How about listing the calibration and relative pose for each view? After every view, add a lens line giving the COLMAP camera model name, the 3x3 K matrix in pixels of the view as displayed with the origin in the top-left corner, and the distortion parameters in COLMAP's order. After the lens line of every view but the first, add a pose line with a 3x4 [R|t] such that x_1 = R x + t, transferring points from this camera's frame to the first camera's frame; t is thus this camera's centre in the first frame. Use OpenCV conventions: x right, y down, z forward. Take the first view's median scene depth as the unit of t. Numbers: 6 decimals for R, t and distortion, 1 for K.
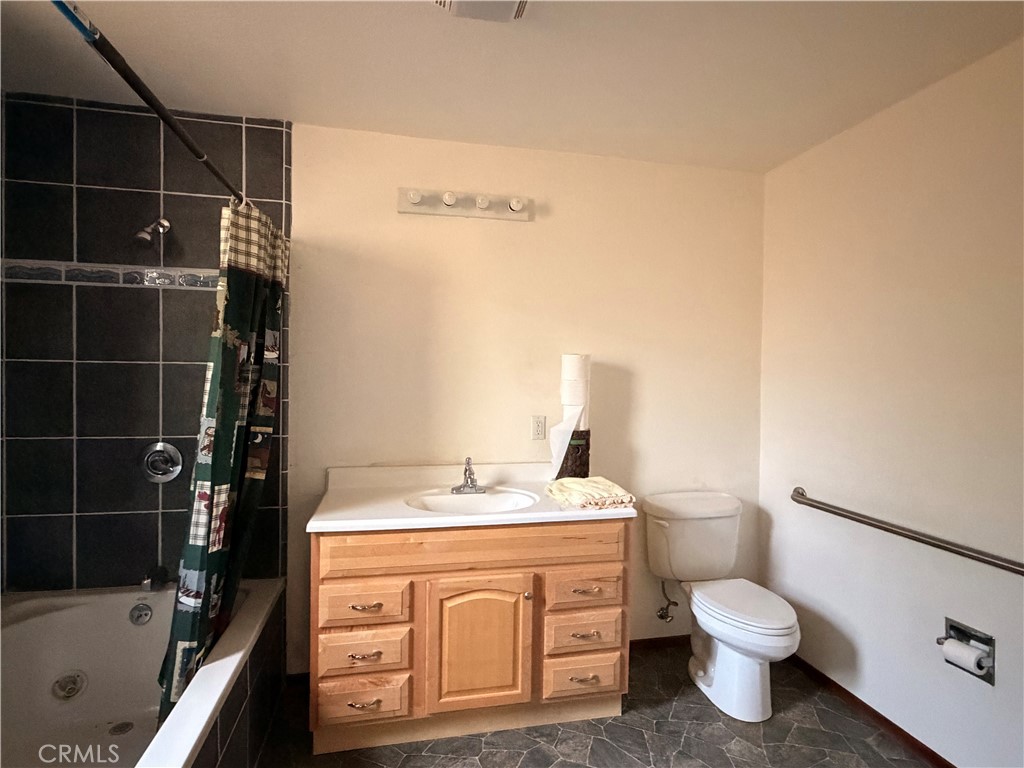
lens RADIAL K [[537.4, 0, 514.3], [0, 537.4, 384.5], [0, 0, 1]] dist [0.002475, -0.001041]
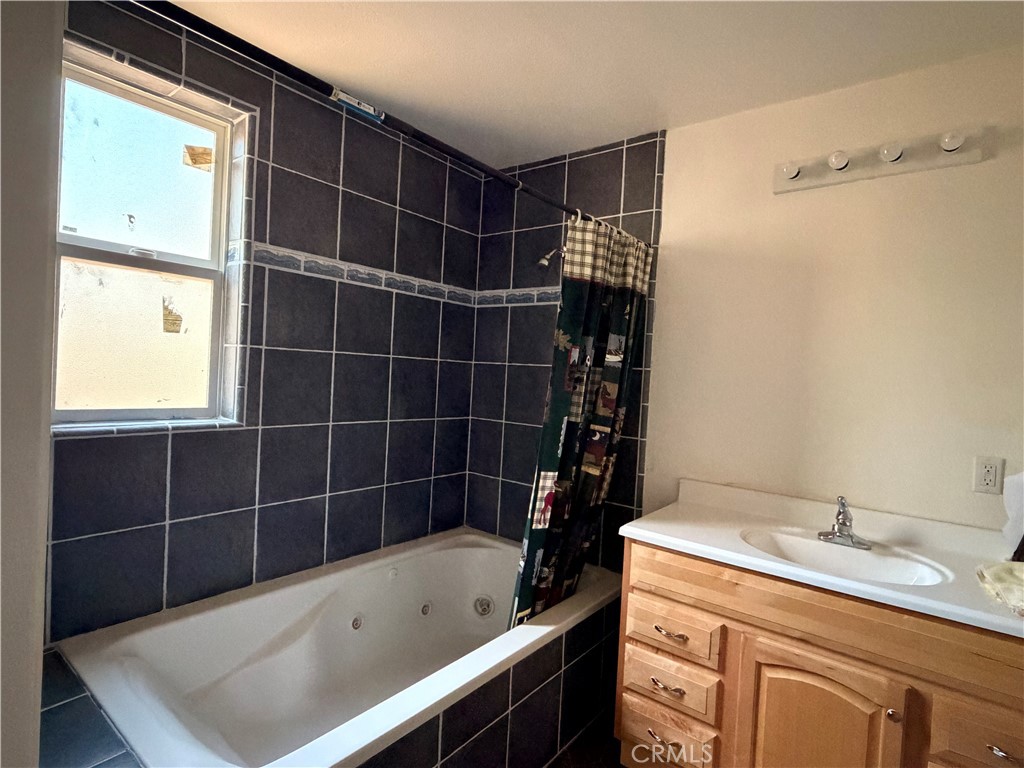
lens RADIAL K [[537.4, 0, 512.6], [0, 537.4, 381.7], [0, 0, 1]] dist [0.002475, -0.001041]
pose [[0.632378, 0.033624, -0.773930, 0.228612], [-0.057439, 0.998343, -0.003559, 0.005441], [0.772528, 0.046704, 0.633261, 0.181542]]
